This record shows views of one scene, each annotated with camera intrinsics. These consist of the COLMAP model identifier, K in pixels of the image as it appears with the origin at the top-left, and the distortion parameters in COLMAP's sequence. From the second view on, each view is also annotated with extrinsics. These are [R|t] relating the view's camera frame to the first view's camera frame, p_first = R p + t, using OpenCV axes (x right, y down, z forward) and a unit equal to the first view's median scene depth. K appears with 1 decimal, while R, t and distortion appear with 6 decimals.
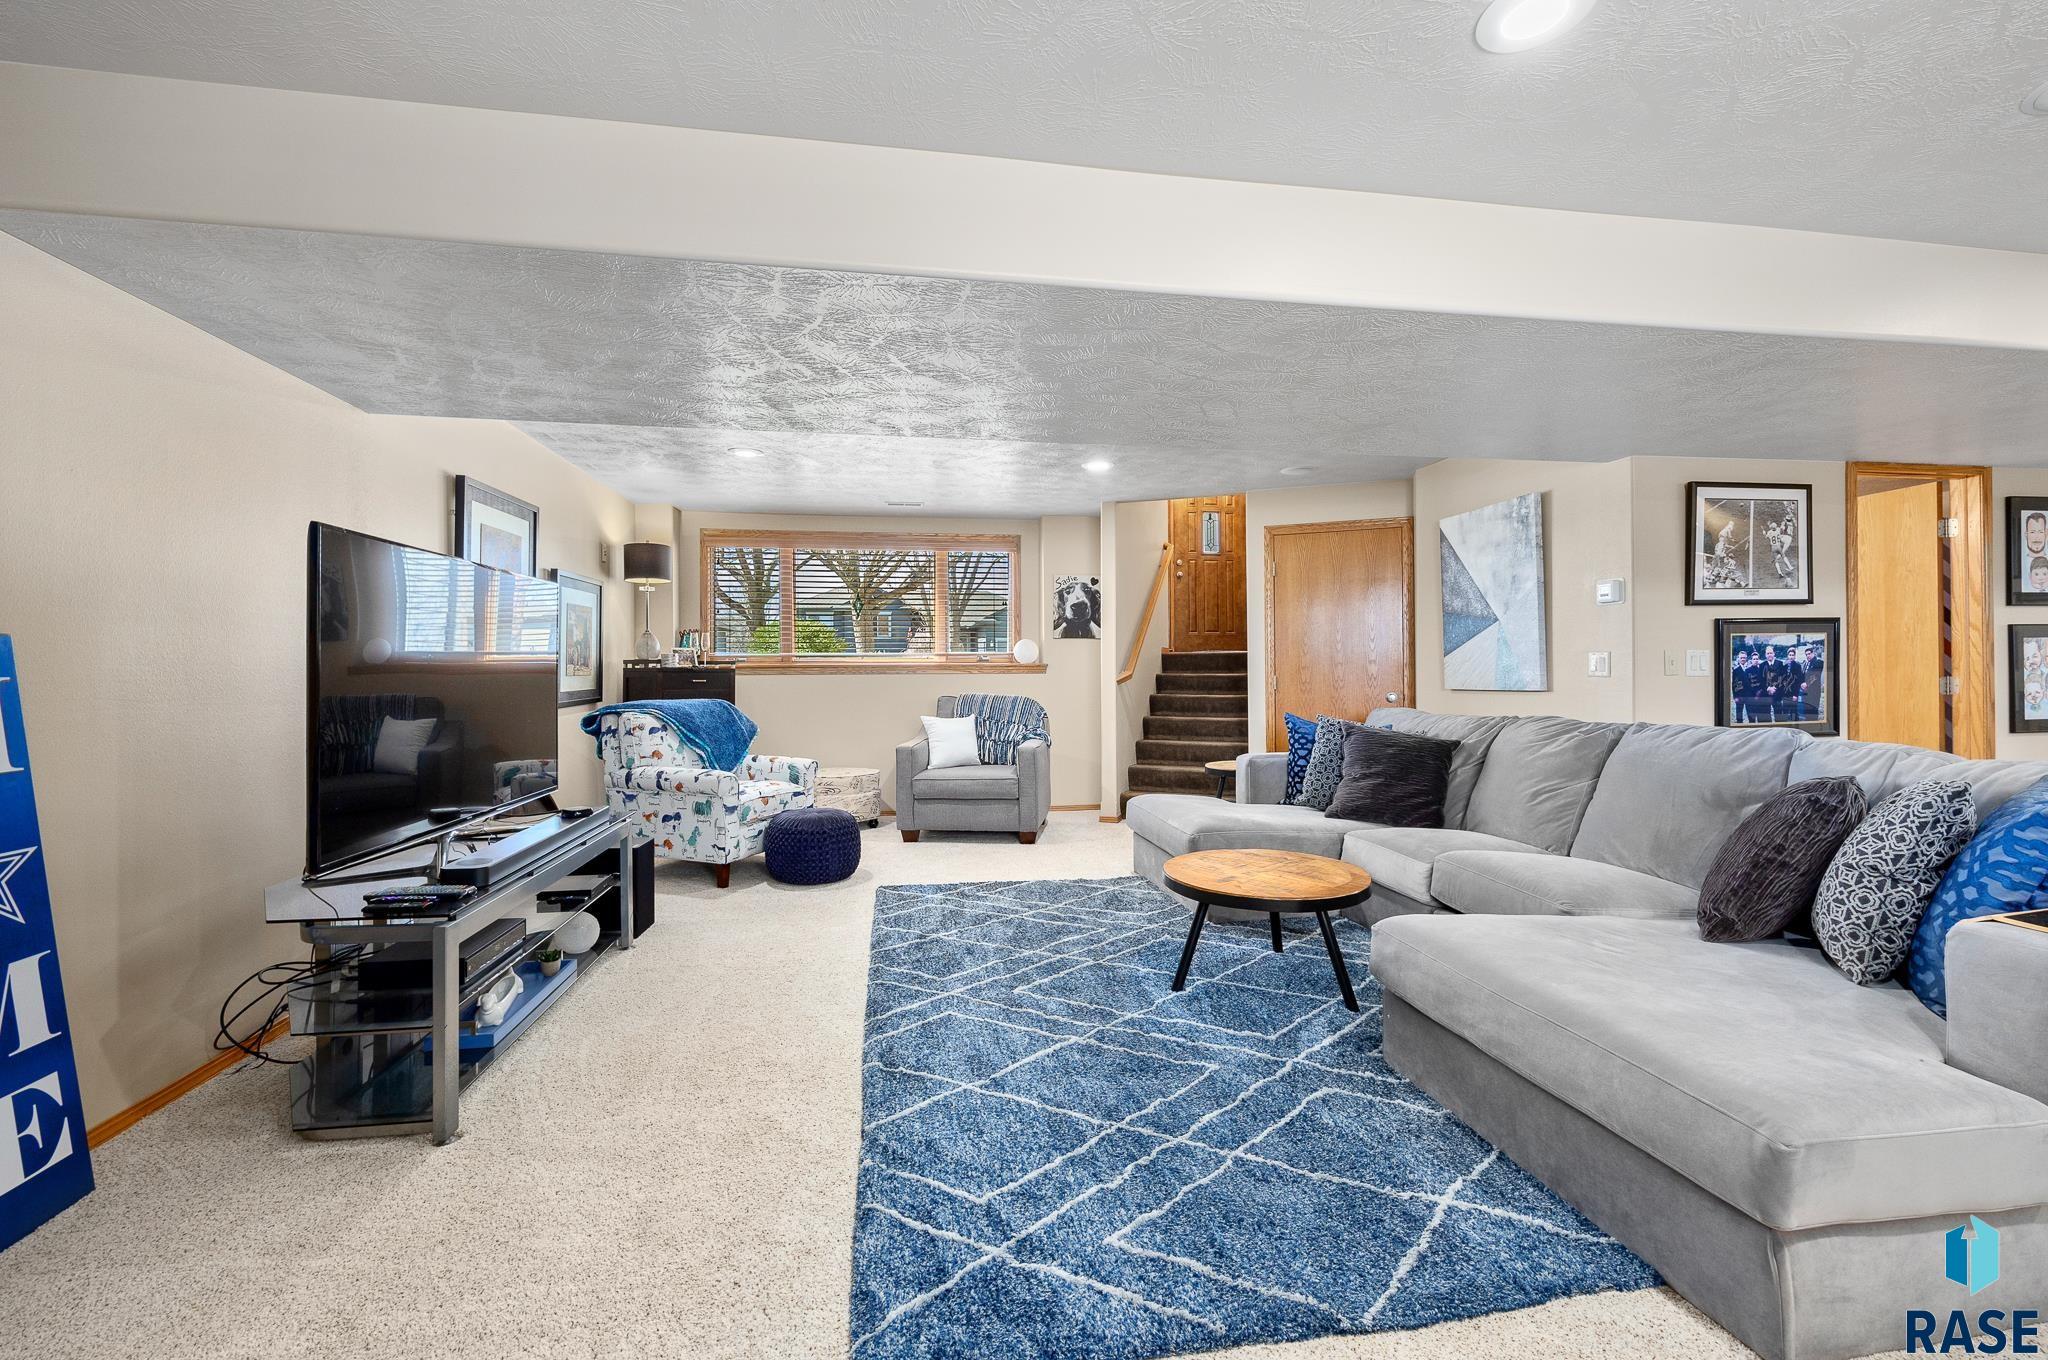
lens RADIAL K [[844.7, 0, 1011.5], [0, 844.7, 669.9], [0, 0, 1]] dist [-0.001590, -0.000310]
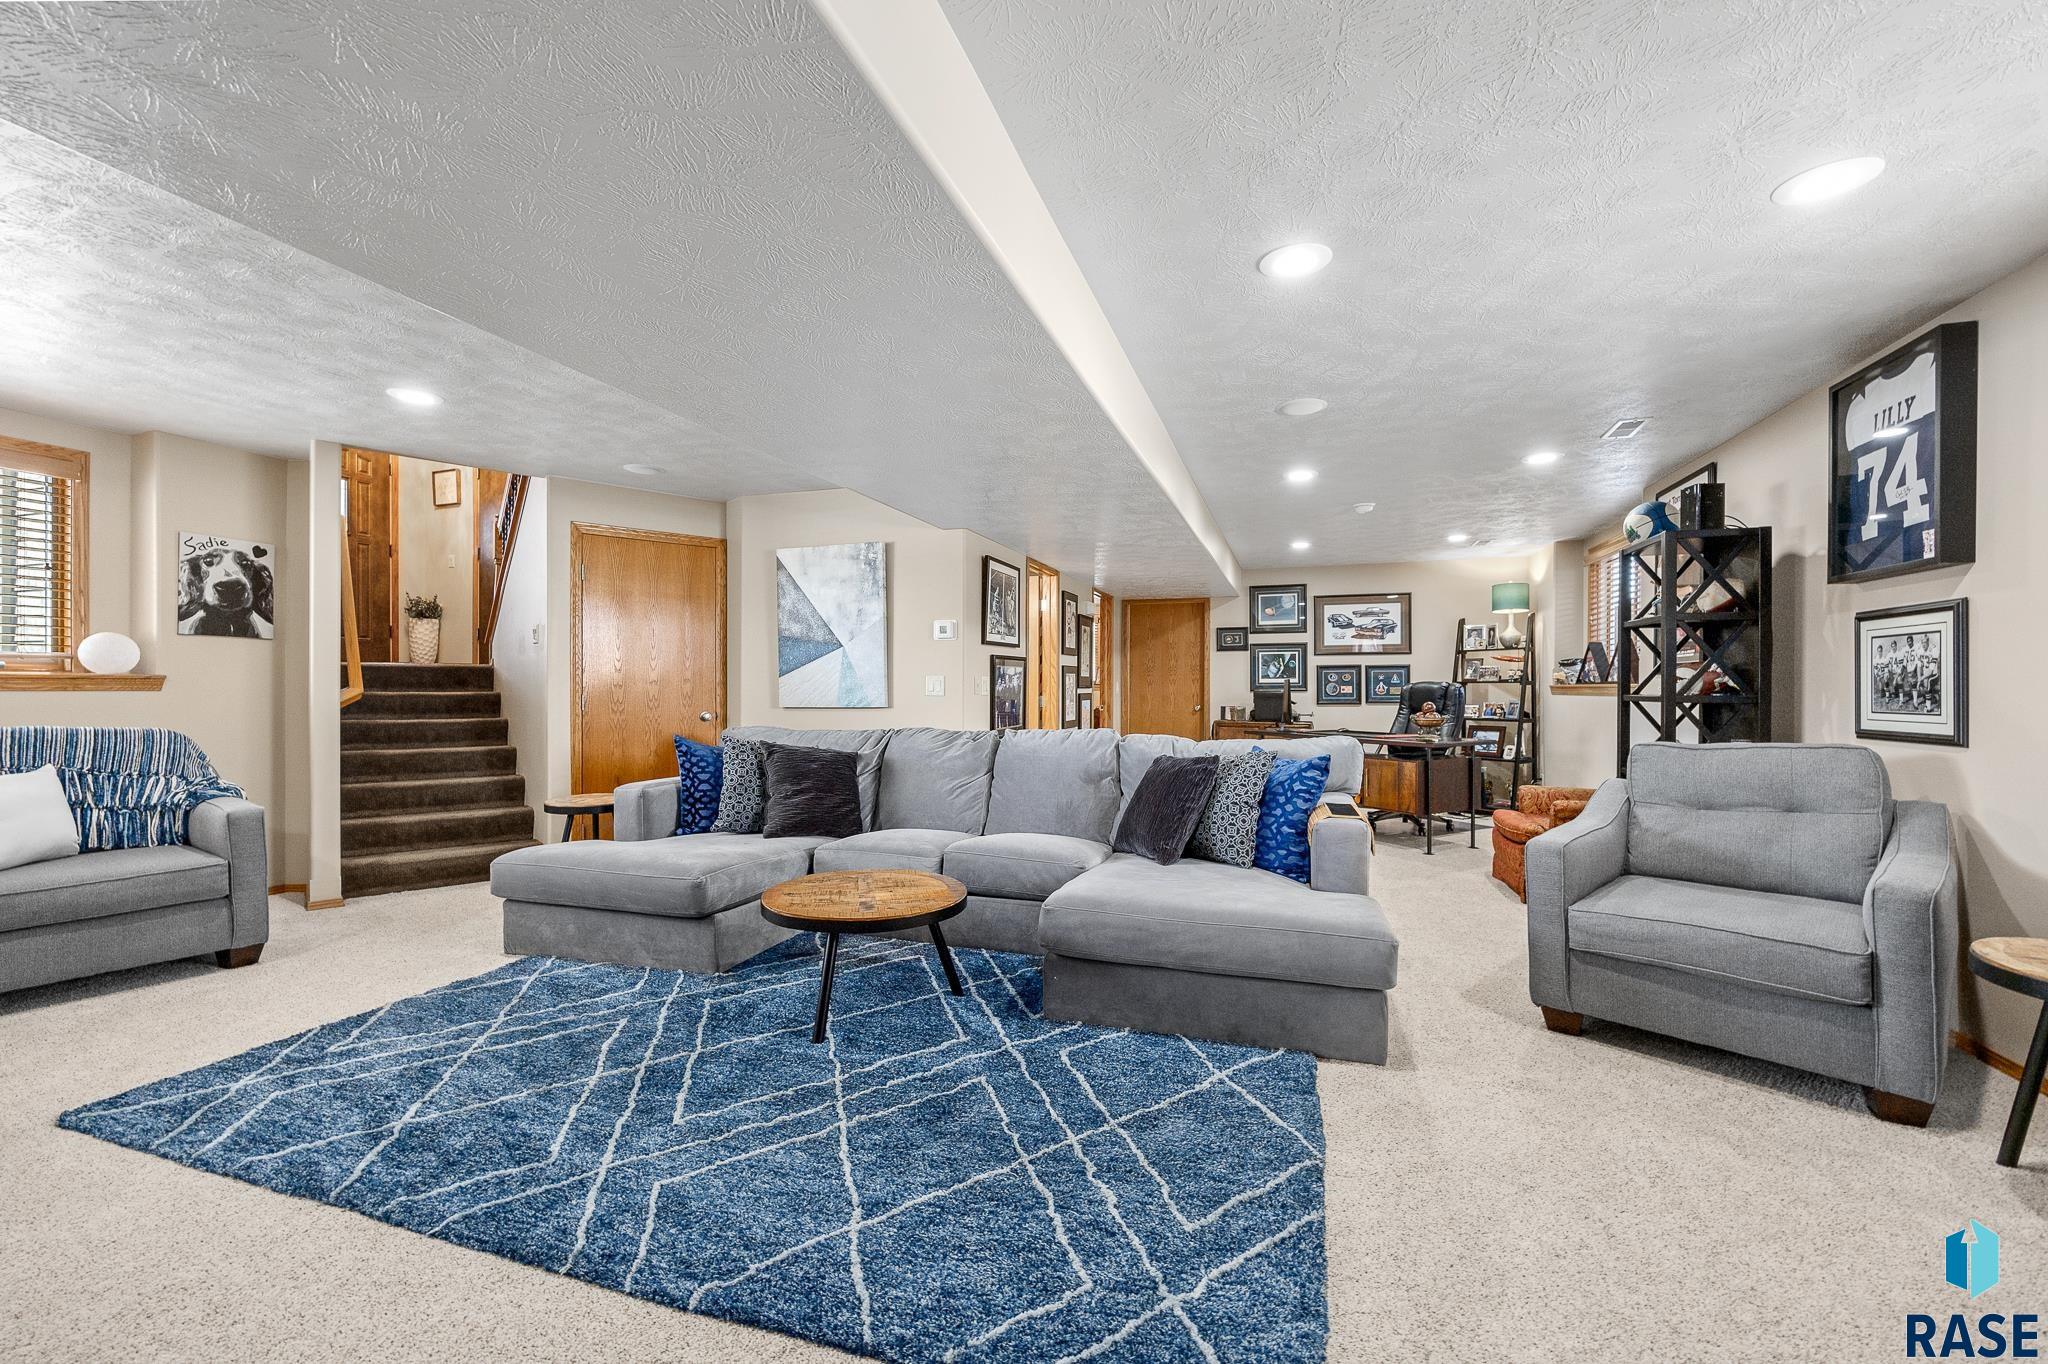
lens RADIAL K [[844.7, 0, 1025.8], [0, 844.7, 691.2], [0, 0, 1]] dist [-0.001590, -0.000310]
pose [[0.453098, 0.002597, 0.891457, -0.377448], [-0.006527, 0.999979, 0.000404, 0.000170], [-0.891437, -0.006002, 0.453105, 0.287492]]
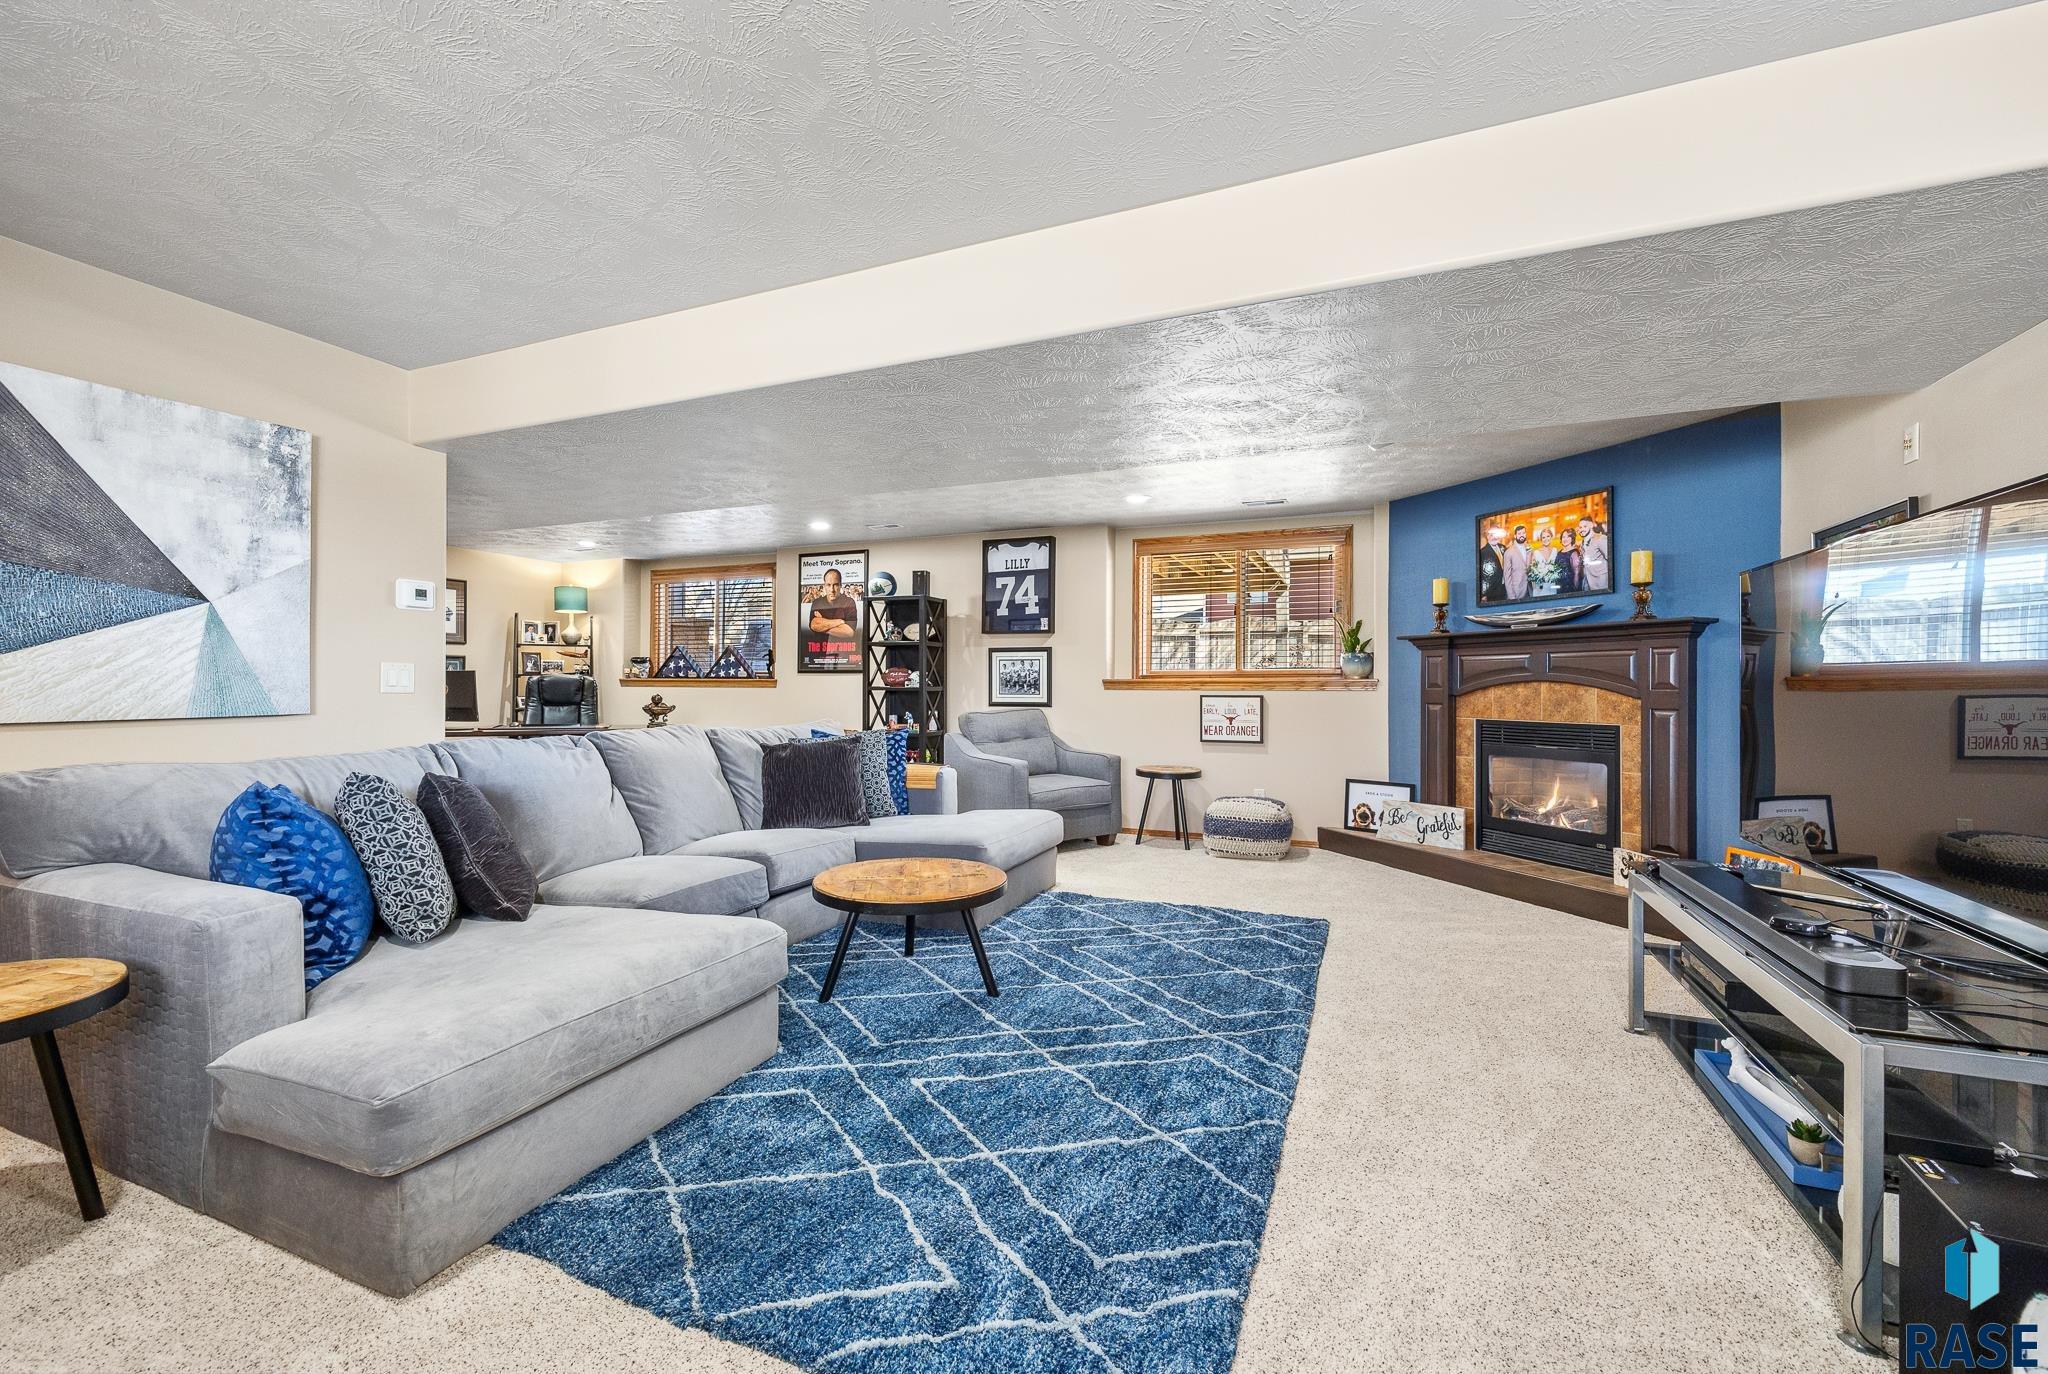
lens RADIAL K [[844.7, 0, 1029.5], [0, 844.7, 691.2], [0, 0, 1]] dist [-0.001590, -0.000310]
pose [[-0.855101, -0.004186, 0.518445, -0.275581], [-0.002005, 0.999987, 0.004766, 0.001390], [-0.518458, 0.003036, -0.855098, 1.364124]]
